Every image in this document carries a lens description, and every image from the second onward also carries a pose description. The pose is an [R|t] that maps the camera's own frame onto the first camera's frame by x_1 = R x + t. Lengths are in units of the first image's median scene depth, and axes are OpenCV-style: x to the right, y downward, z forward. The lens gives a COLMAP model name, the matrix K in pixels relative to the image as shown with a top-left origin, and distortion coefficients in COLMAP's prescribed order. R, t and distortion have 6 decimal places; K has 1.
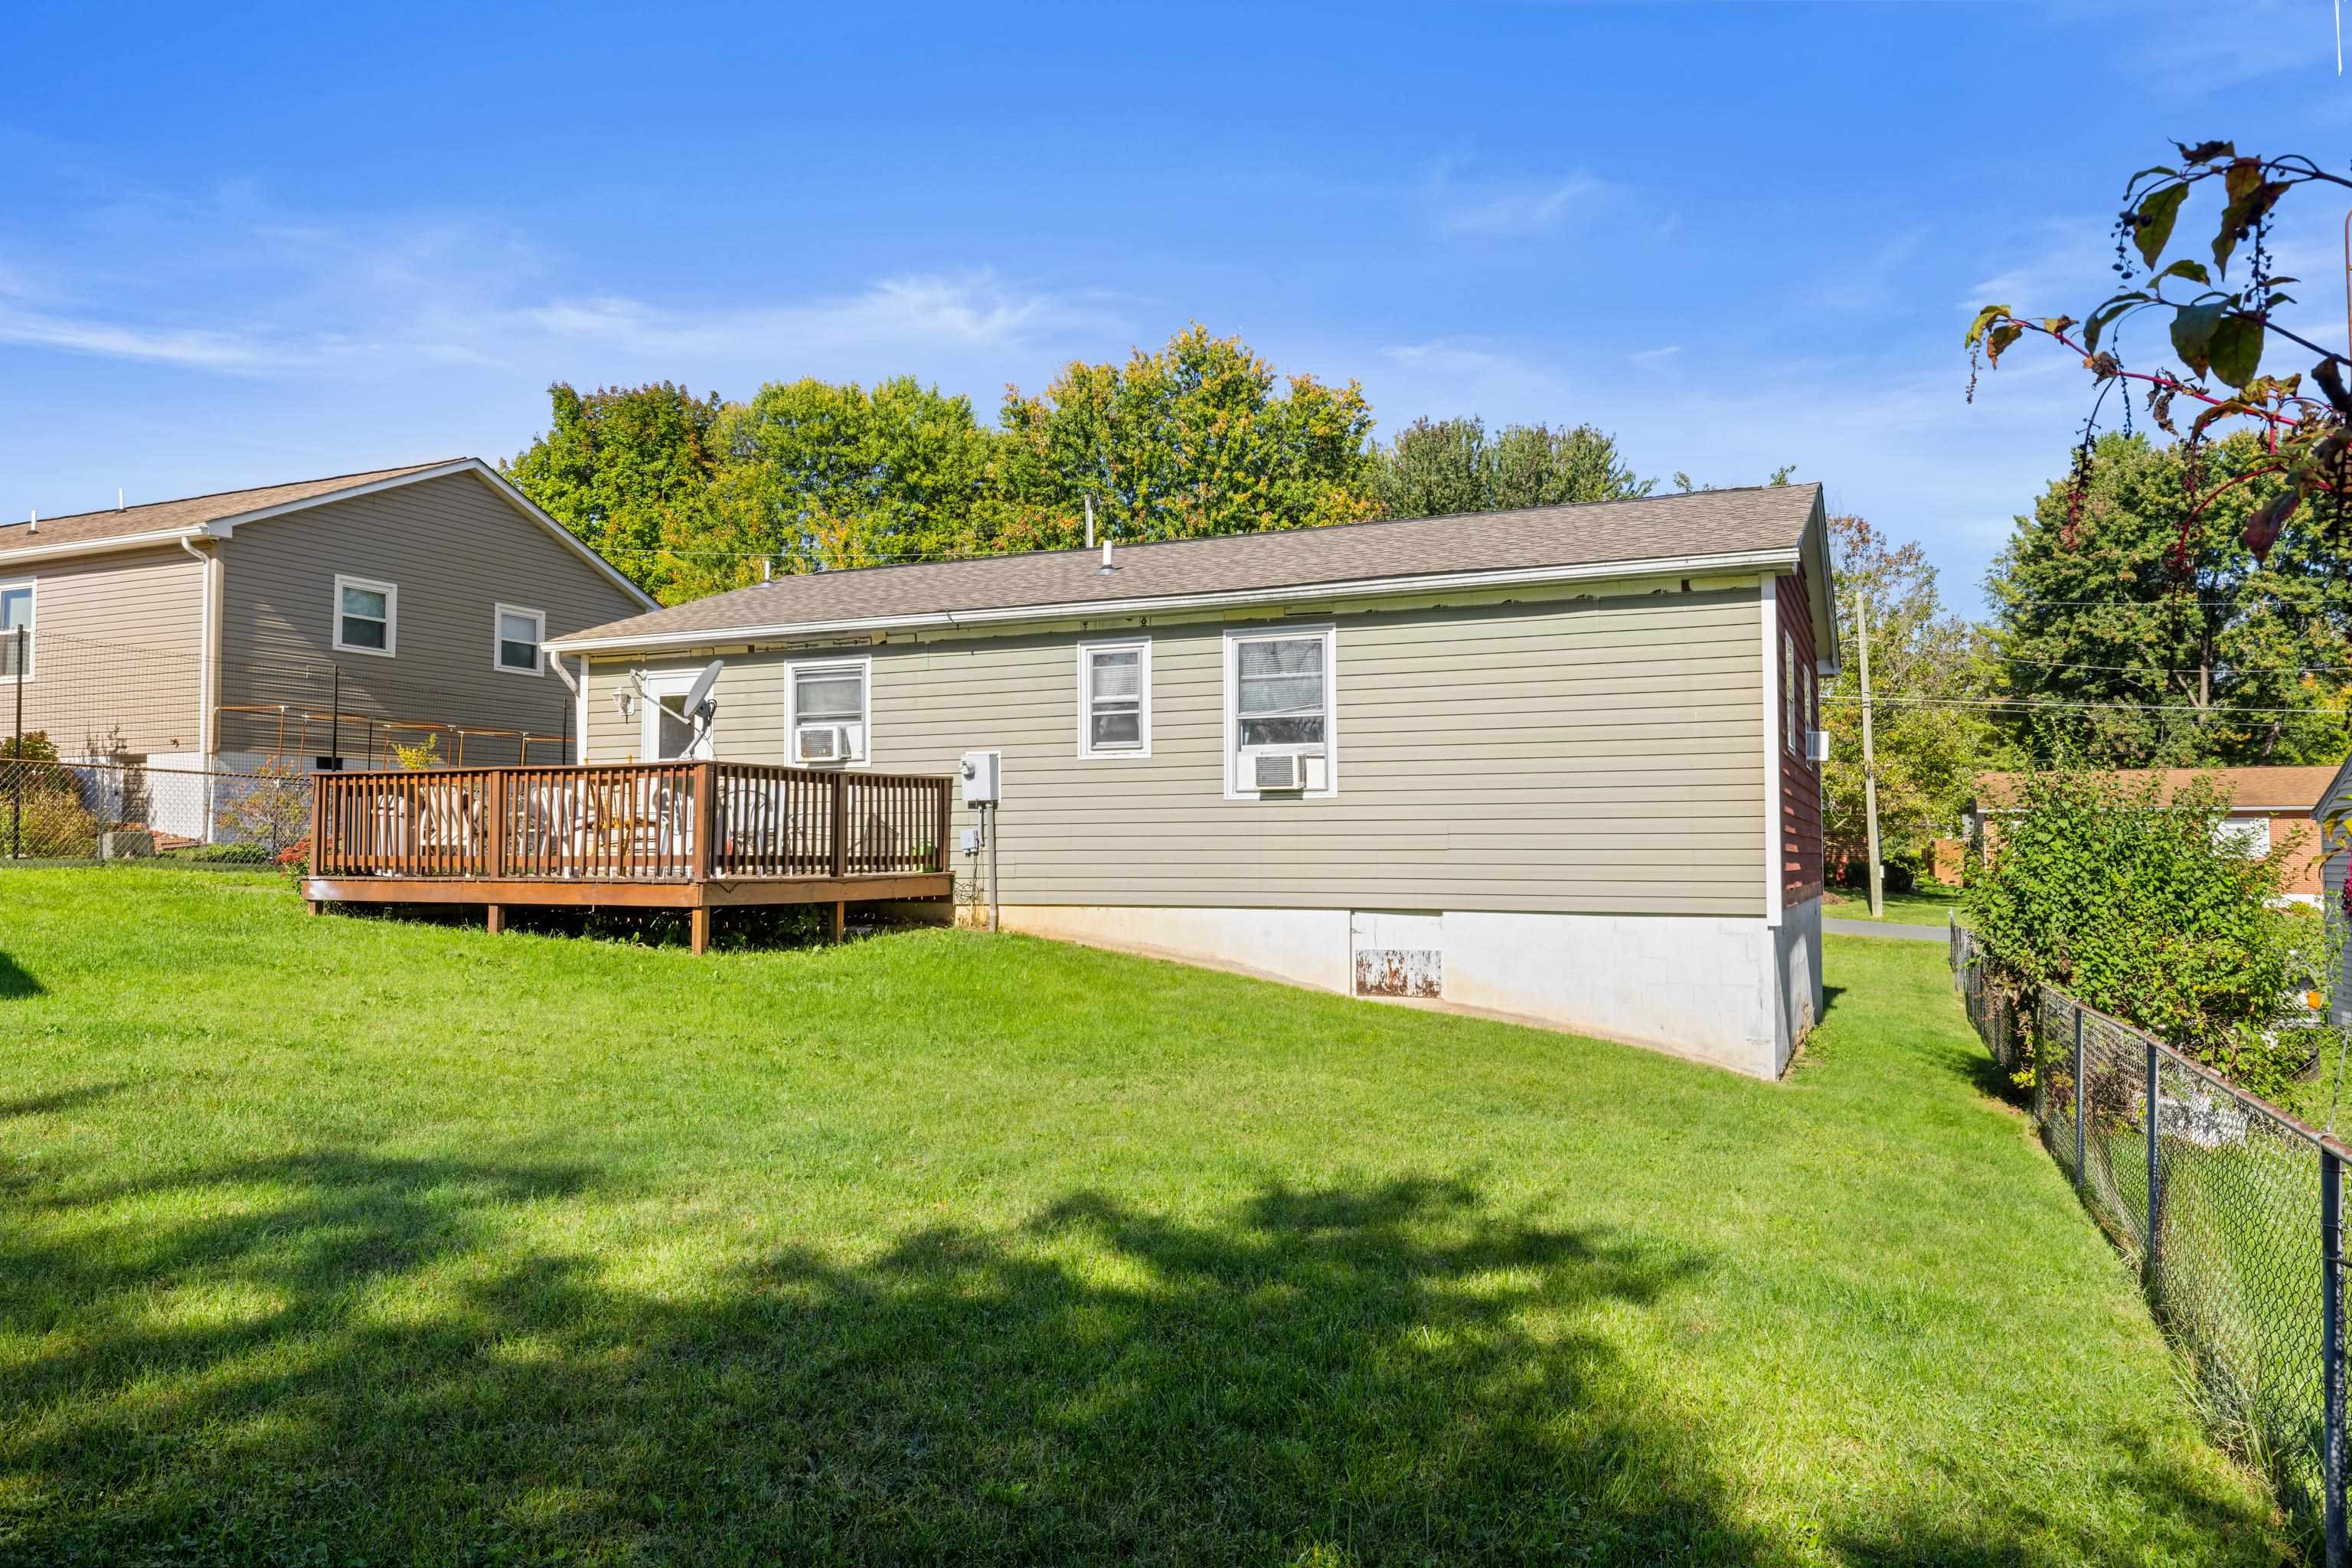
lens RADIAL K [[1623.2, 0, 1176.0], [0, 1623.2, 784.0], [0, 0, 1]] dist [0.001316, 0.000760]
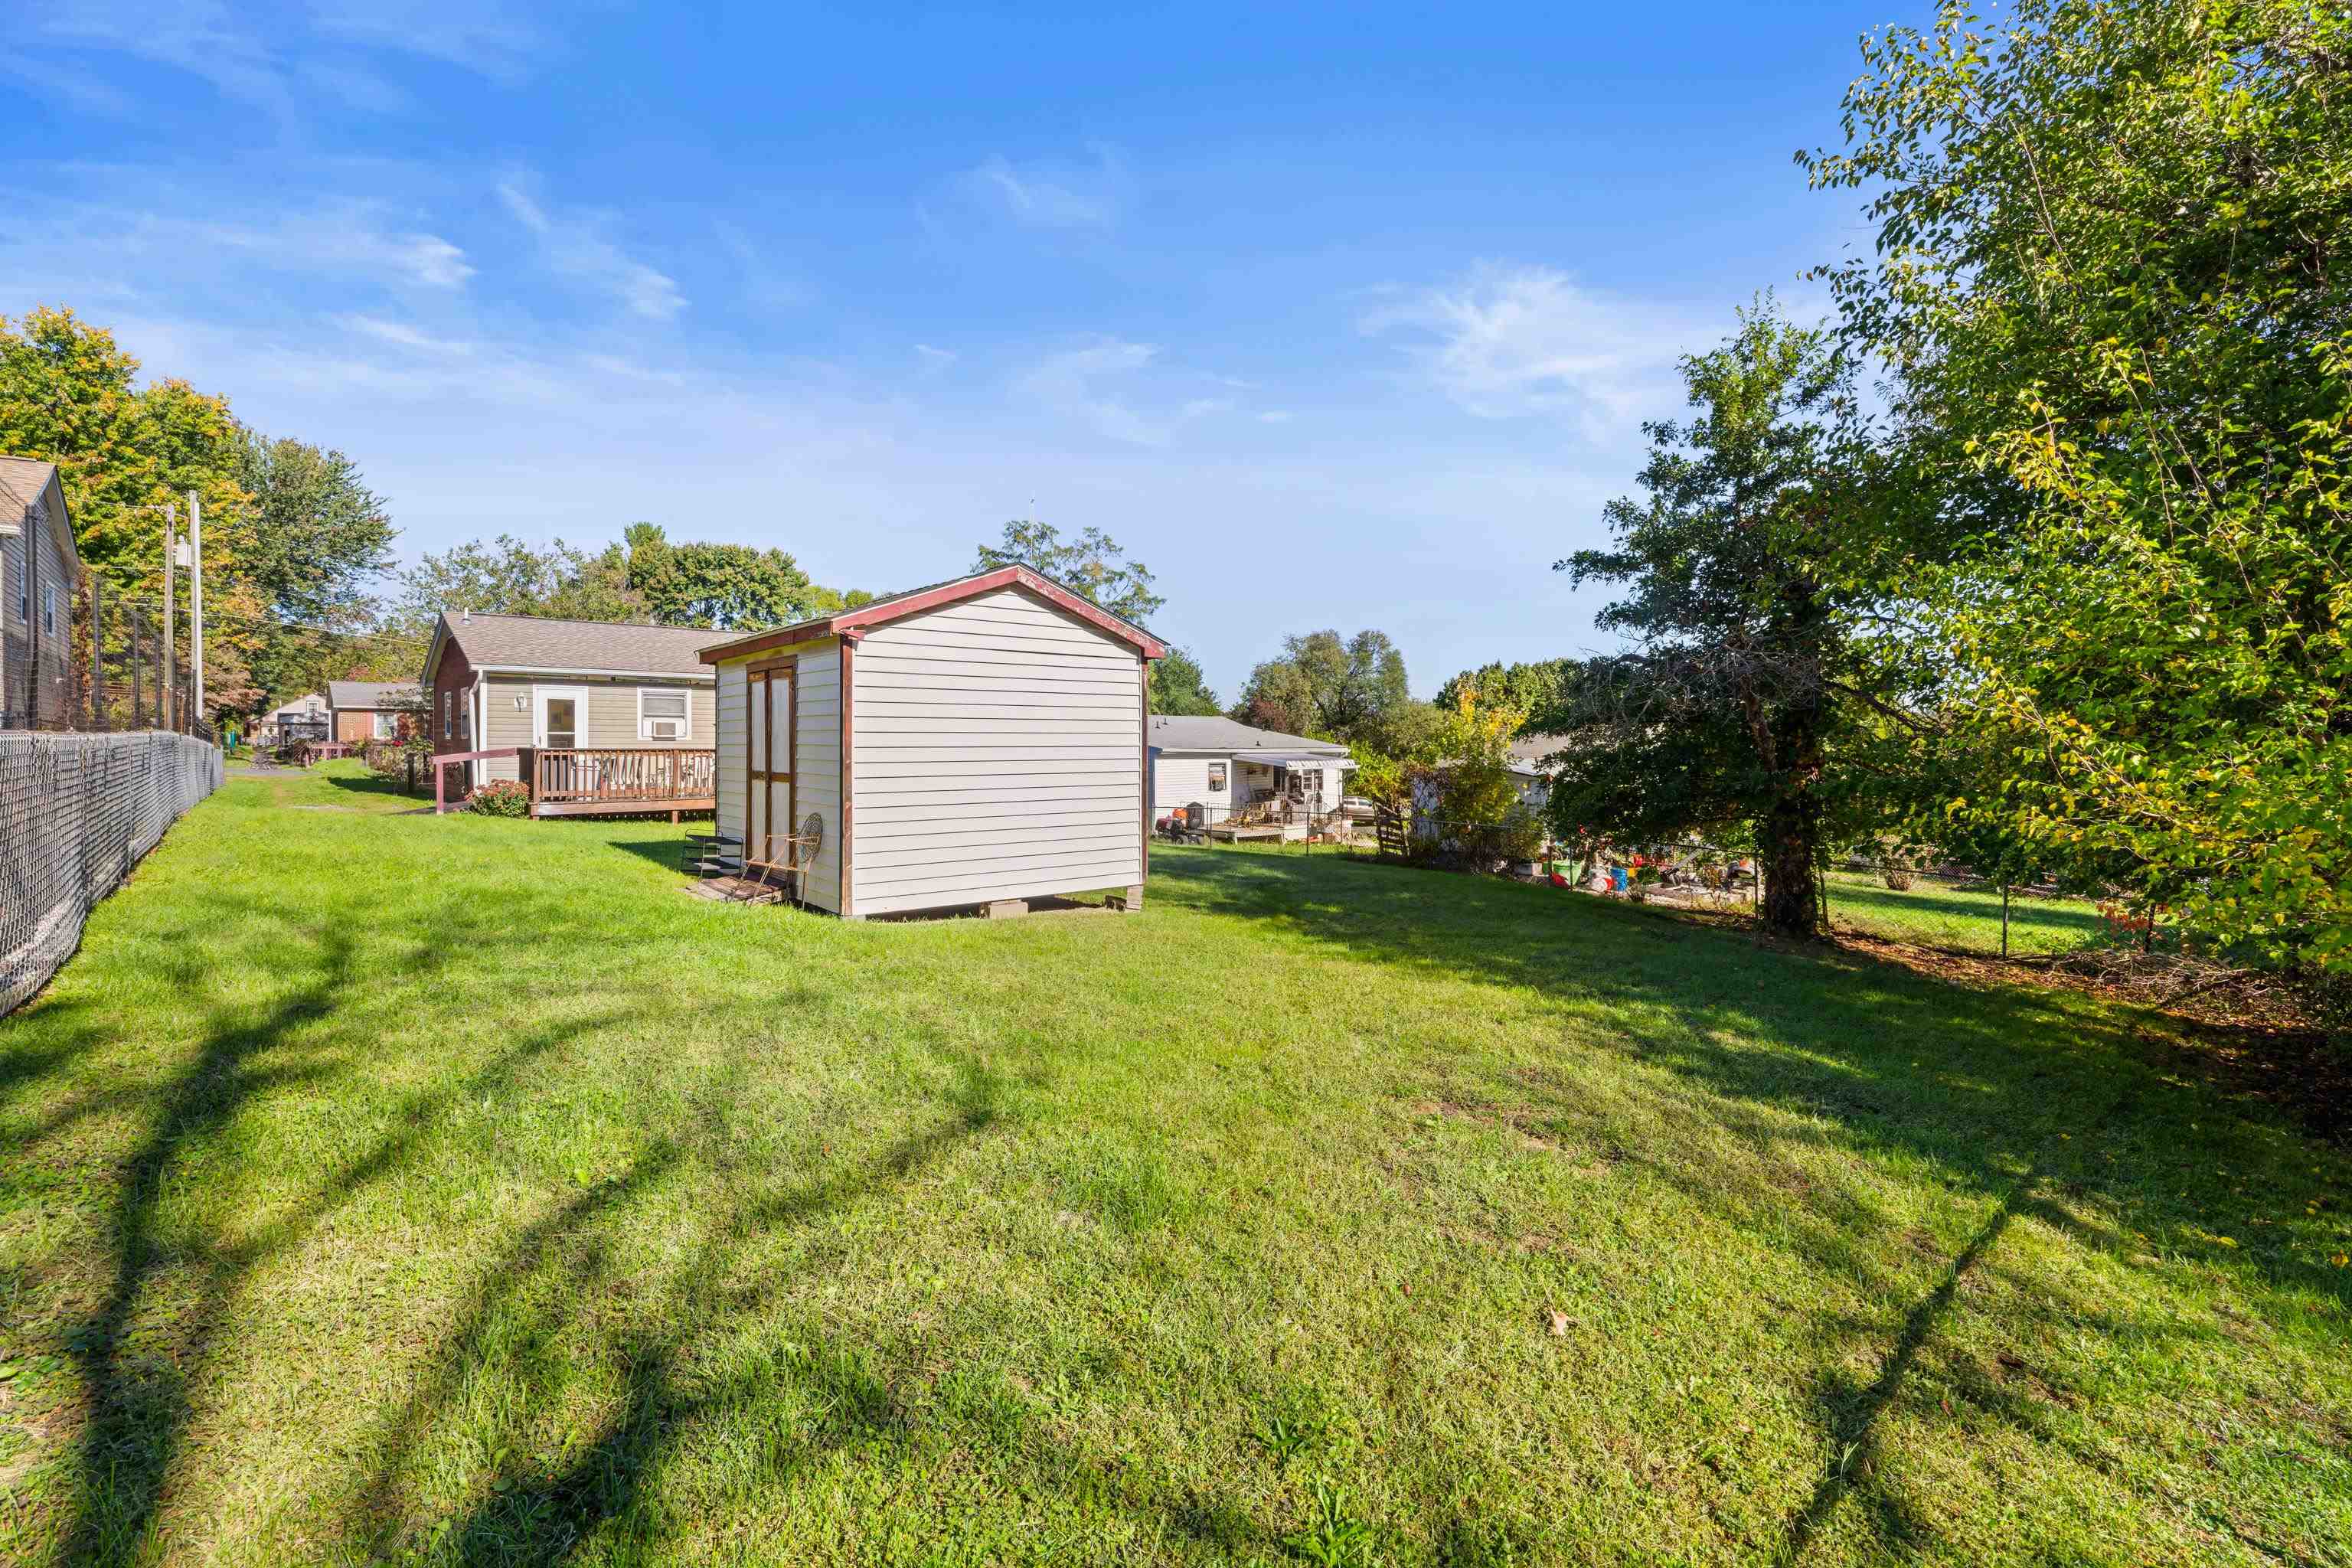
lens RADIAL K [[1006.7, 0, 1175.8], [0, 1006.7, 748.4], [0, 0, 1]] dist [0.001933, 0.000110]
pose [[0.398799, -0.006079, 0.917018, -1.193944], [-0.042857, 0.998762, 0.025259, -0.062827], [-0.916036, -0.049374, 0.398045, -0.142852]]
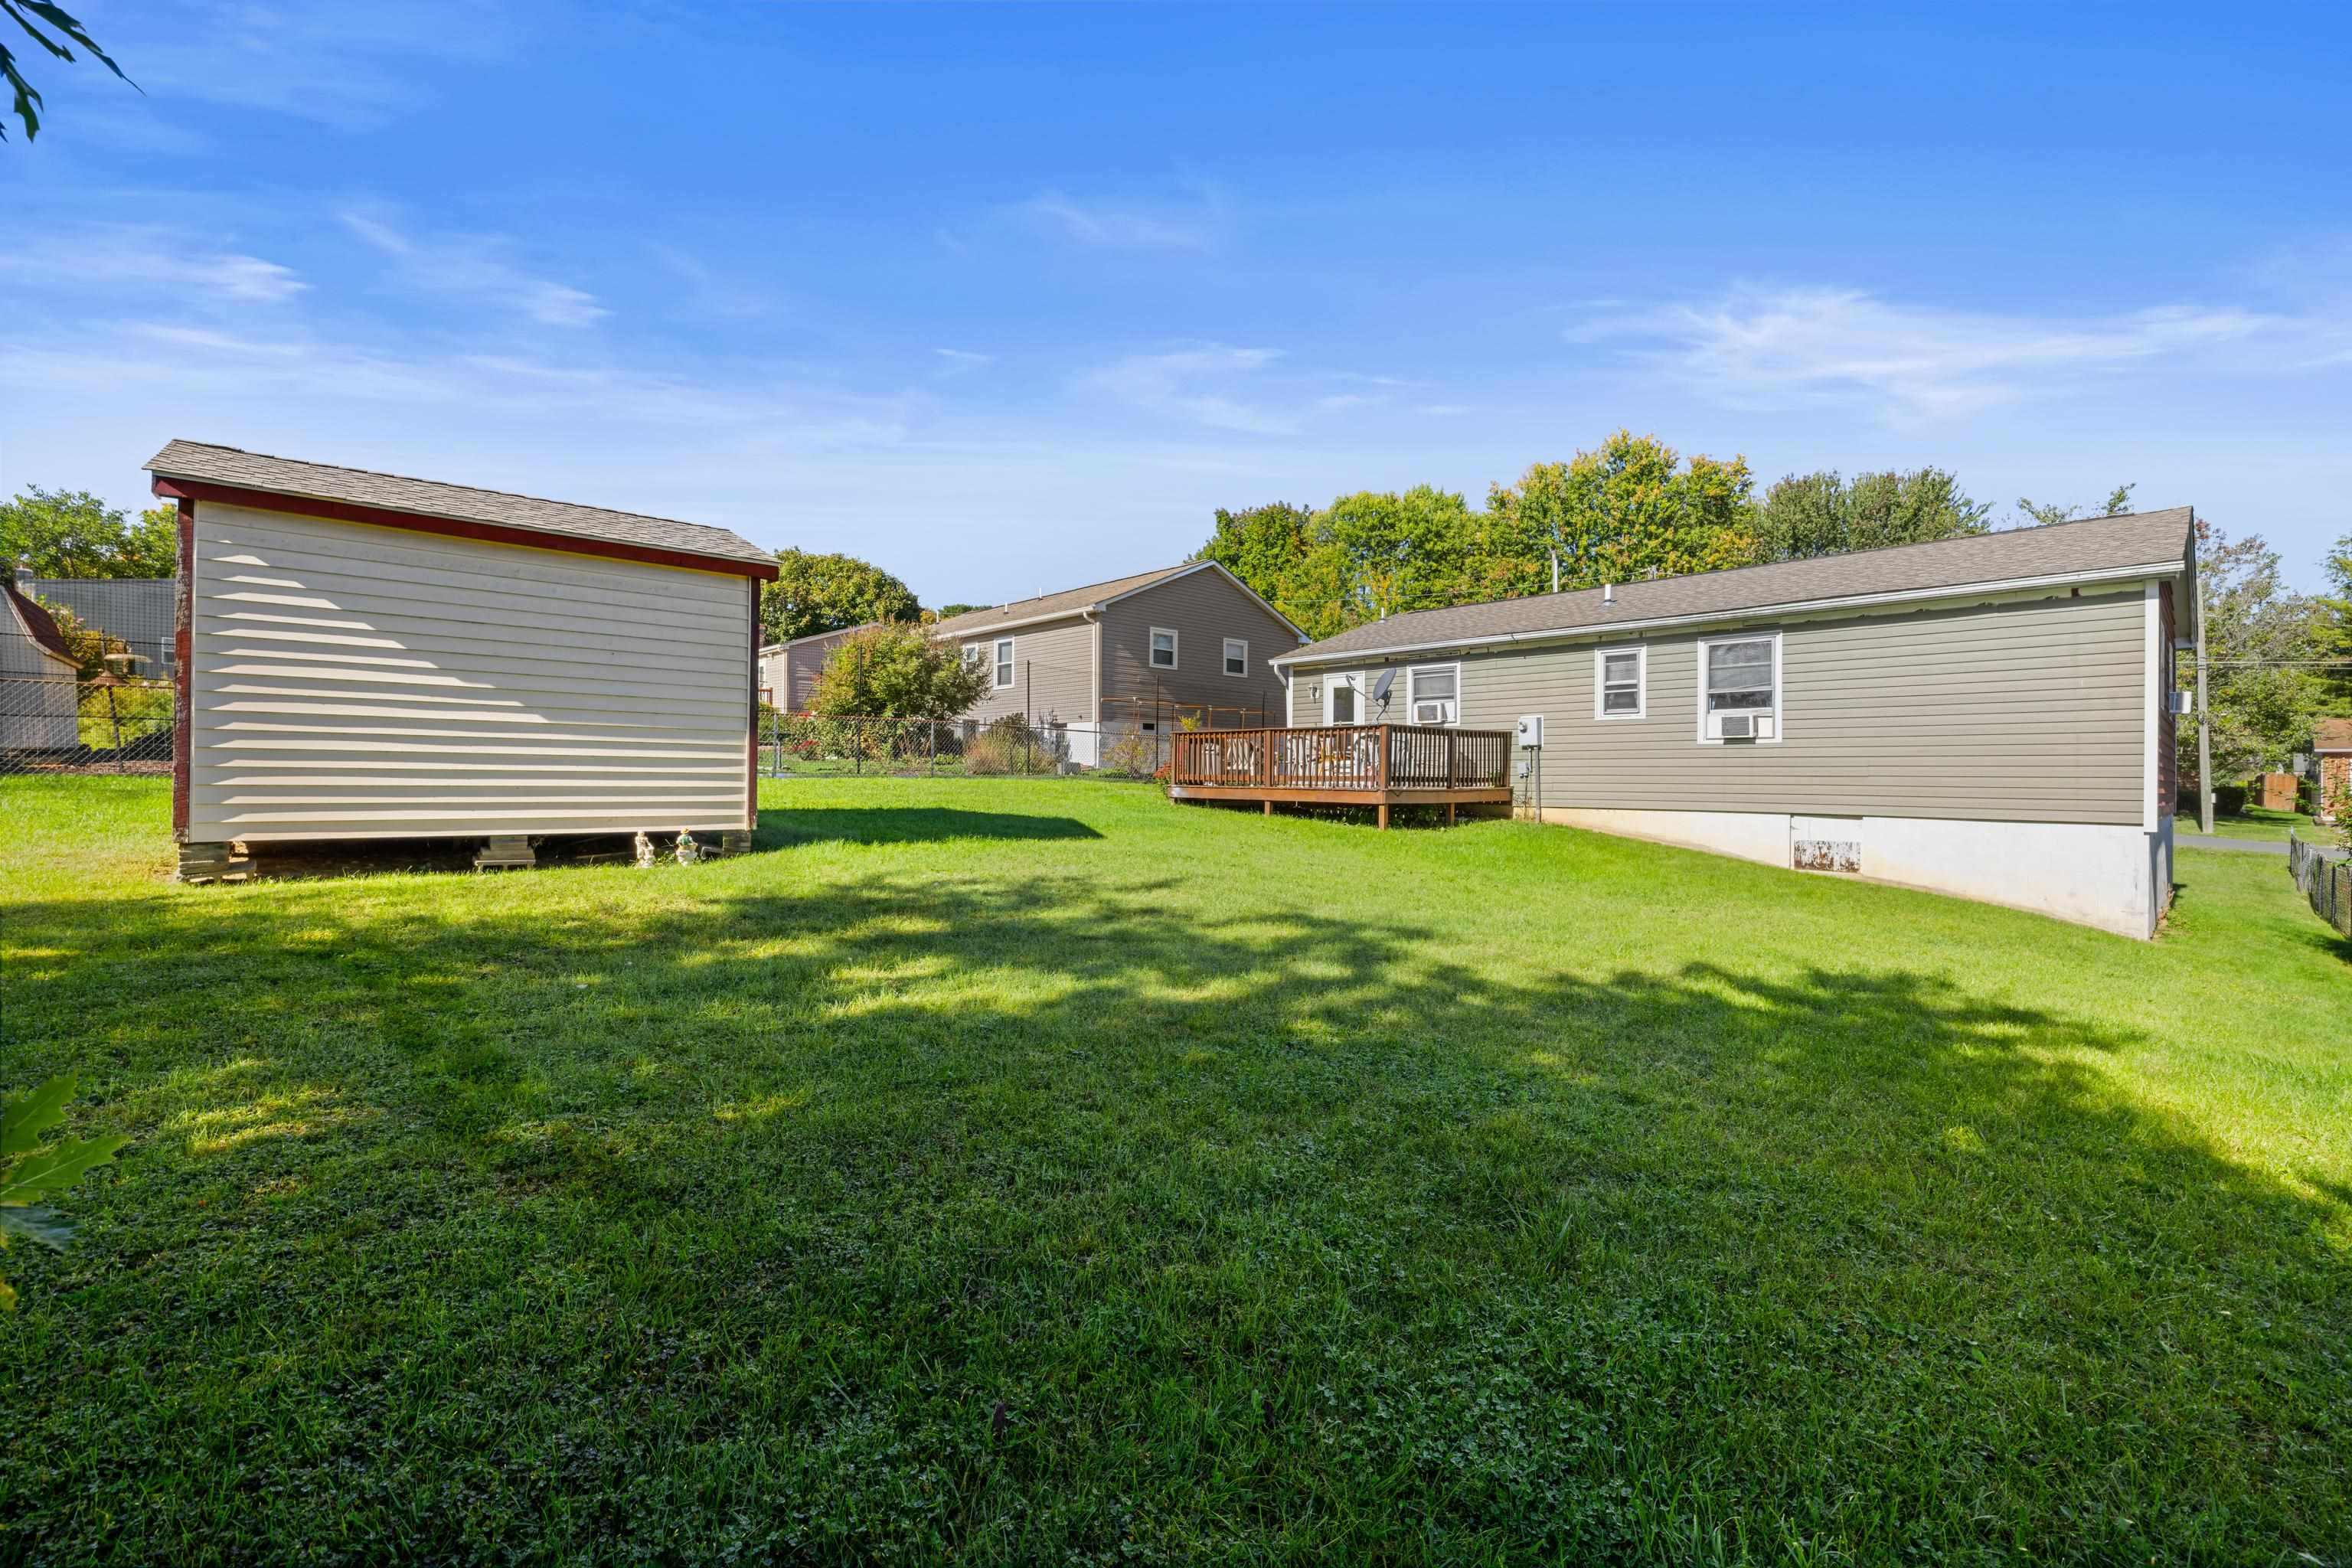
lens RADIAL K [[991.3, 0, 1173.9], [0, 991.3, 777.2], [0, 0, 1]] dist [0.002056, 0.000609]
pose [[0.925141, 0.008662, -0.379524, -0.070280], [0.007489, 0.999129, 0.041059, -0.001523], [0.379549, -0.040827, 0.924270, -0.092884]]
